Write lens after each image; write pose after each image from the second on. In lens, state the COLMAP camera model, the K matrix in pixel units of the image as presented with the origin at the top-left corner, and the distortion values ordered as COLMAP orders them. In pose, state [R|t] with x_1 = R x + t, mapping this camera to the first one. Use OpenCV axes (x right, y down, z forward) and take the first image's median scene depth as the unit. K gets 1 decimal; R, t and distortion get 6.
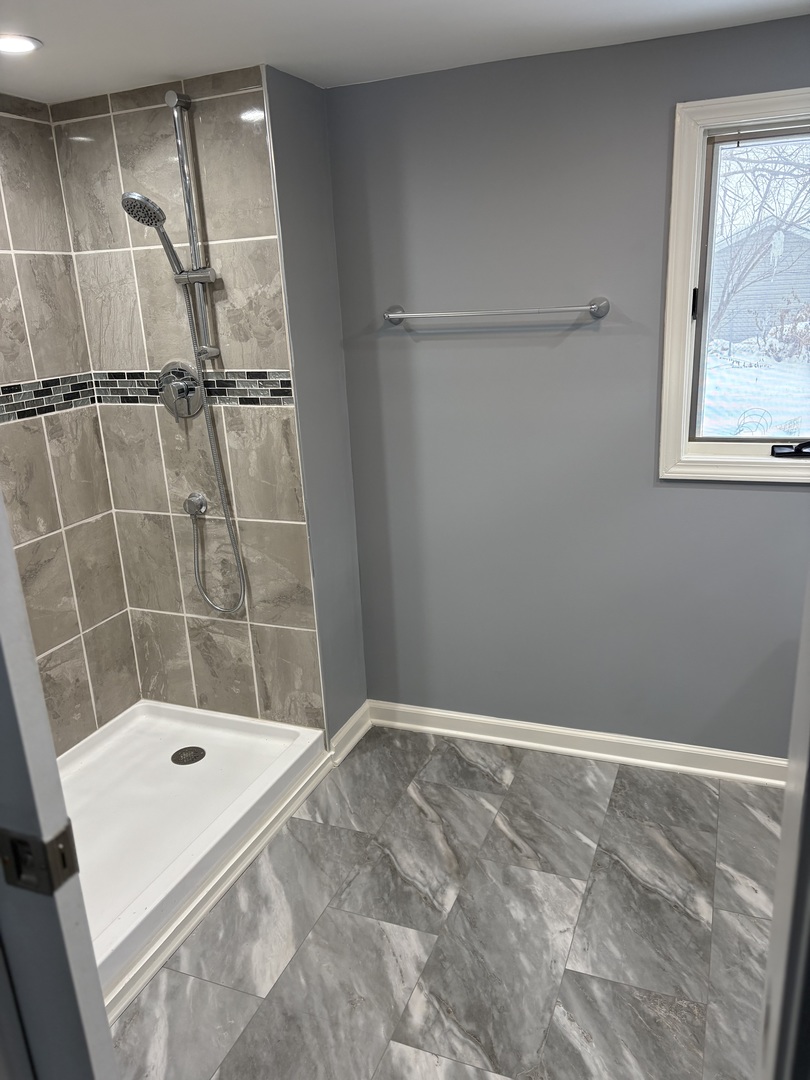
lens RADIAL K [[802.5, 0, 401.5], [0, 802.5, 542.2], [0, 0, 1]] dist [0.054180, -0.062161]
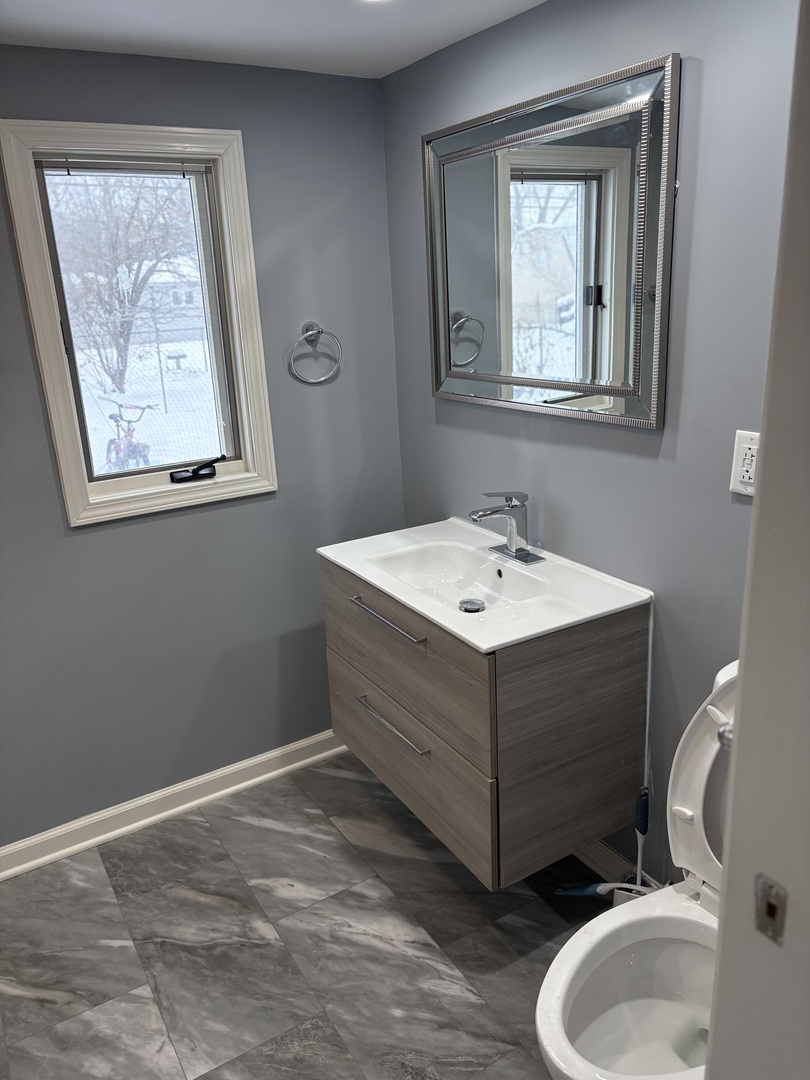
lens RADIAL K [[802.5, 0, 409.6], [0, 802.5, 540.1], [0, 0, 1]] dist [0.054180, -0.062161]
pose [[0.603108, -0.220874, 0.766469, -0.166213], [0.256654, 0.963534, 0.075710, -0.038731], [-0.755241, 0.151056, 0.637803, 0.142349]]
